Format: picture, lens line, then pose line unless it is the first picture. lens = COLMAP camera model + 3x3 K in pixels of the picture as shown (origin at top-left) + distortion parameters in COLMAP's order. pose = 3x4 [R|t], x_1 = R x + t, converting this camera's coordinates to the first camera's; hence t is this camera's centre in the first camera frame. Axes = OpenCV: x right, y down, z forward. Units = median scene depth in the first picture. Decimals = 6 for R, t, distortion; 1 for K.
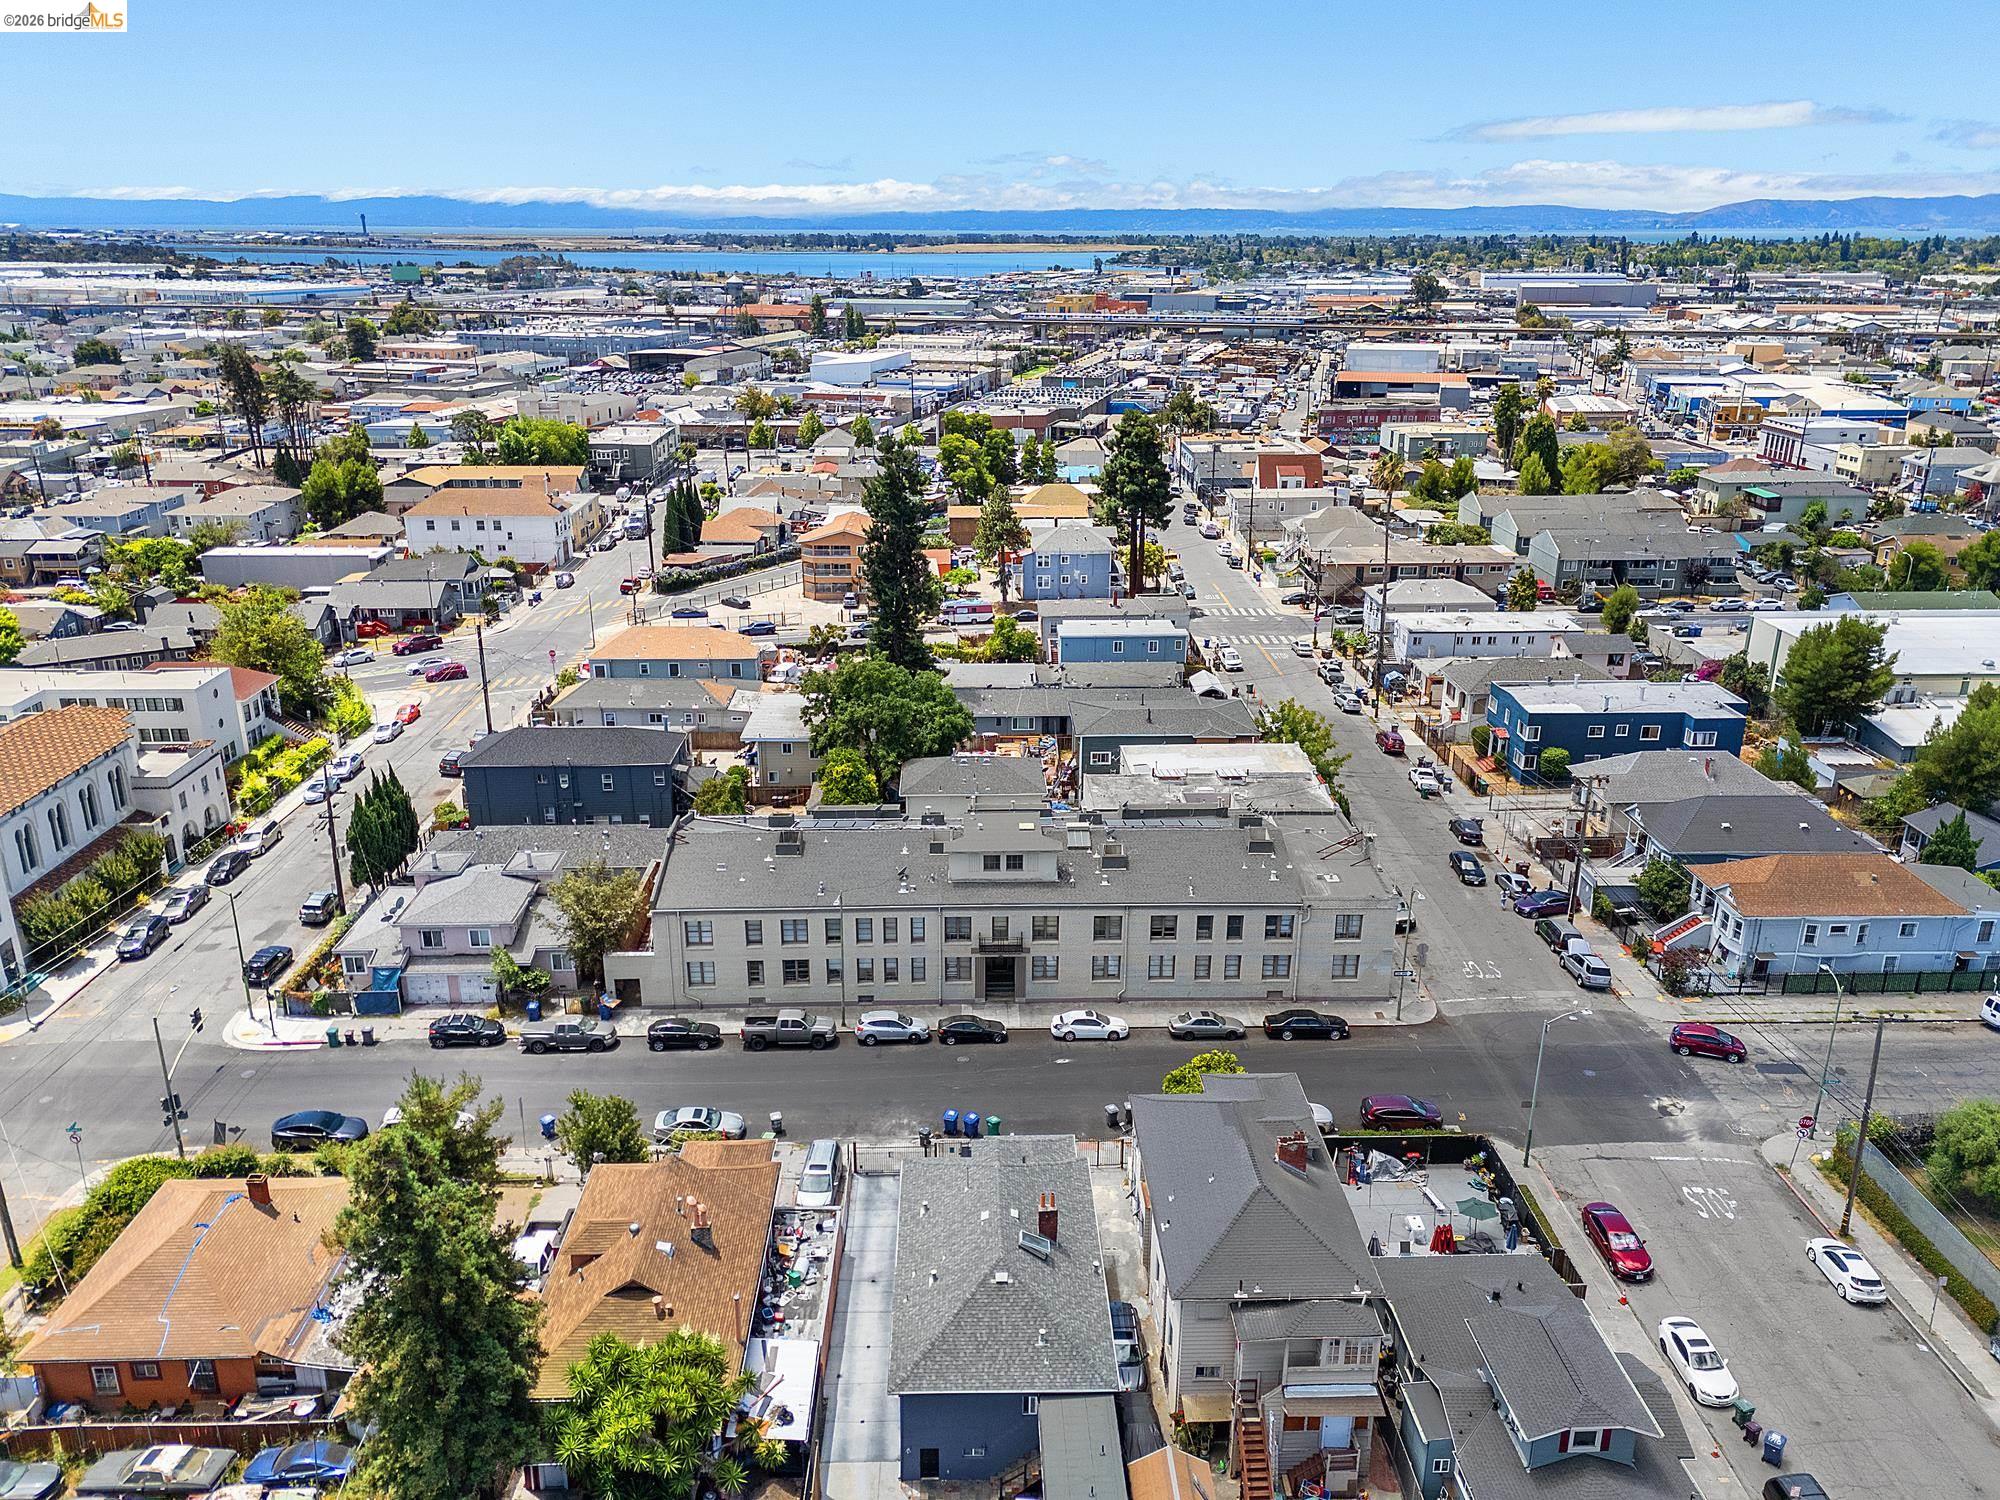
lens RADIAL K [[1473.4, 0, 1000.0], [0, 1473.4, 750.0], [0, 0, 1]] dist [0.100764, -0.118622]
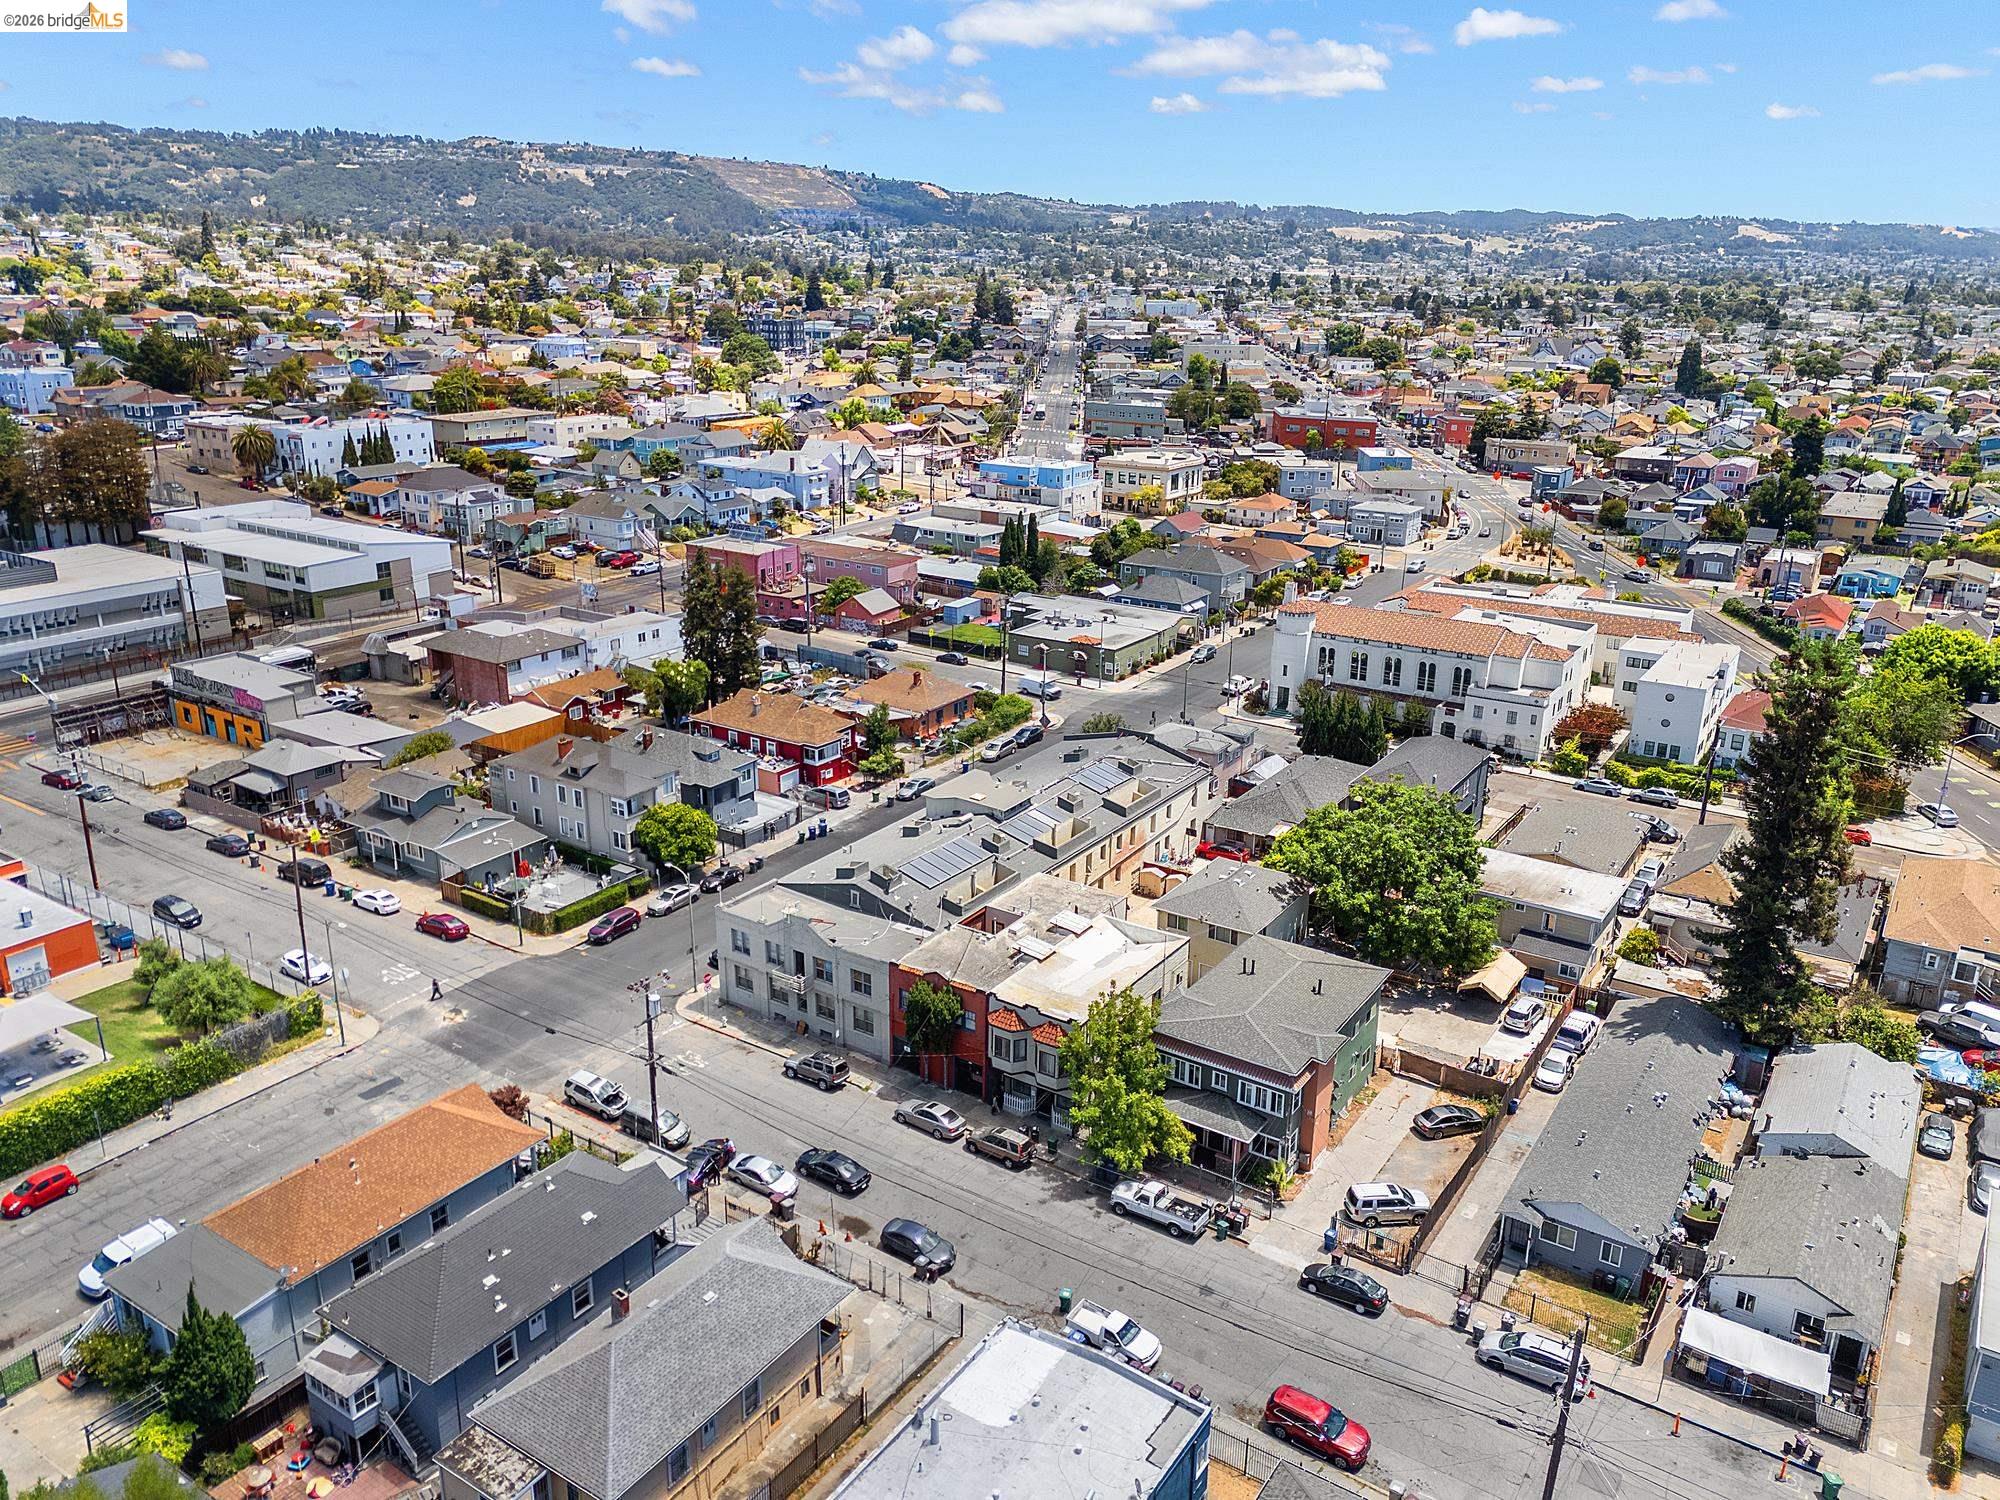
lens RADIAL K [[1476.1, 0, 1001.5], [0, 1476.1, 728.9], [0, 0, 1]] dist [0.071473, -0.075275]
pose [[-0.576877, 0.240777, -0.780538, 0.678655], [-0.279215, 0.839881, 0.465444, -0.407180], [0.767627, 0.486443, -0.417280, 1.084592]]
